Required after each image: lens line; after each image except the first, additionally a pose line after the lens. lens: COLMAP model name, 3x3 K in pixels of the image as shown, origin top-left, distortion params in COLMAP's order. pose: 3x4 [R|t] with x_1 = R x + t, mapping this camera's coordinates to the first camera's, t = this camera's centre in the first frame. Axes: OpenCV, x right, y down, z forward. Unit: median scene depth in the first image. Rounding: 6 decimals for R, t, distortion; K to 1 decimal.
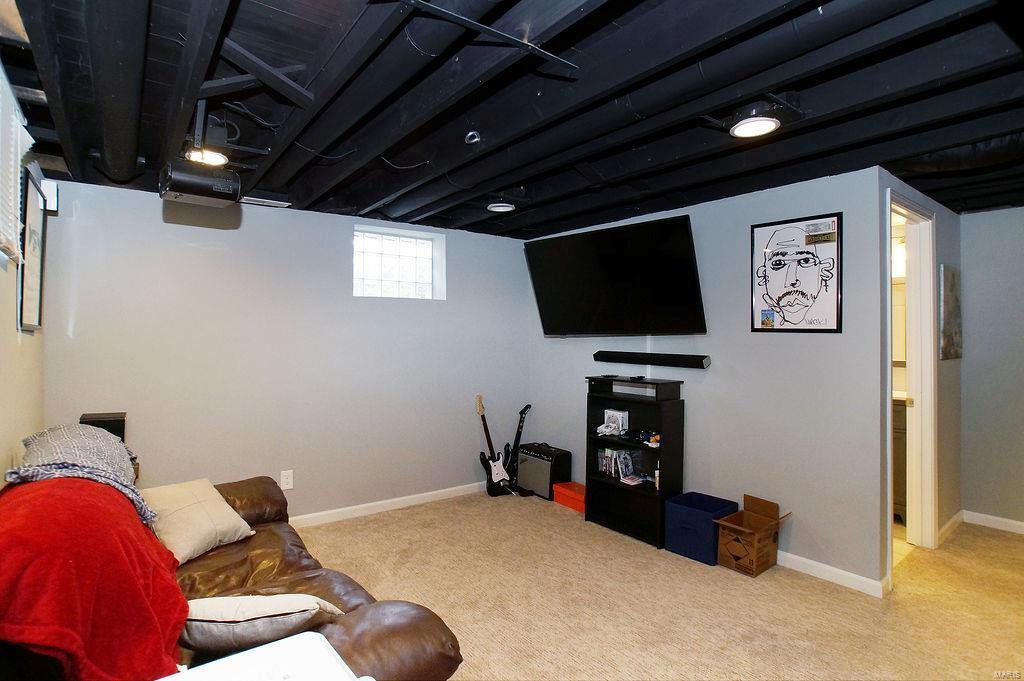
lens RADIAL K [[511.1, 0, 507.2], [0, 511.1, 331.4], [0, 0, 1]] dist [-0.047405, 0.013336]
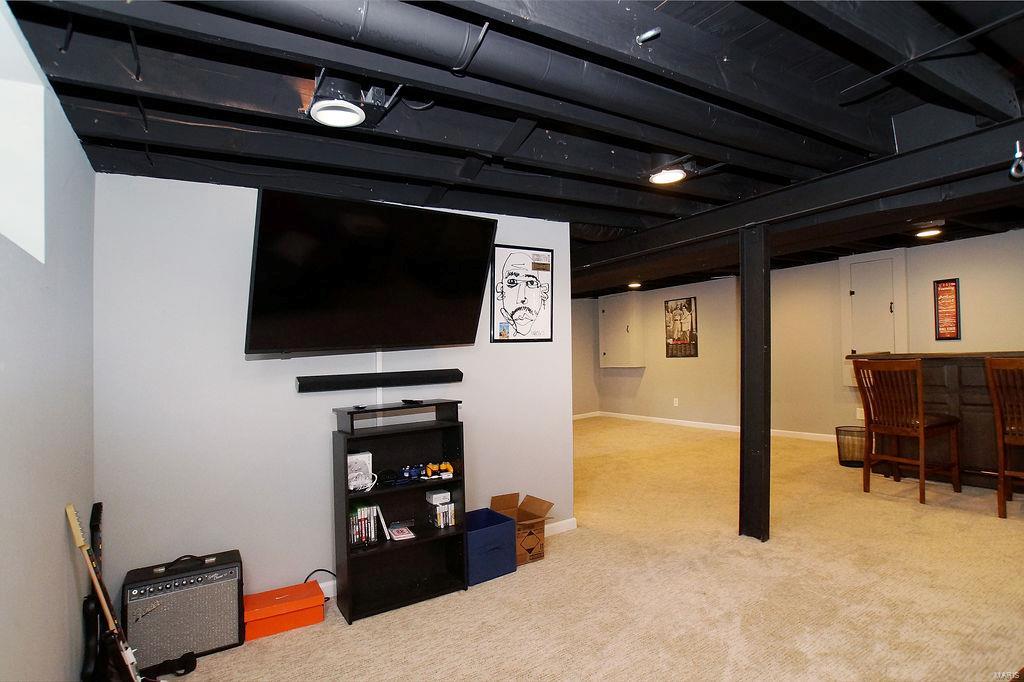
lens RADIAL K [[511.1, 0, 506.9], [0, 511.1, 349.4], [0, 0, 1]] dist [-0.047405, 0.013336]
pose [[0.128741, -0.003363, 0.991673, -0.610856], [0.041517, 0.999136, -0.002001, 0.019294], [-0.990809, 0.041429, 0.128769, 0.867640]]
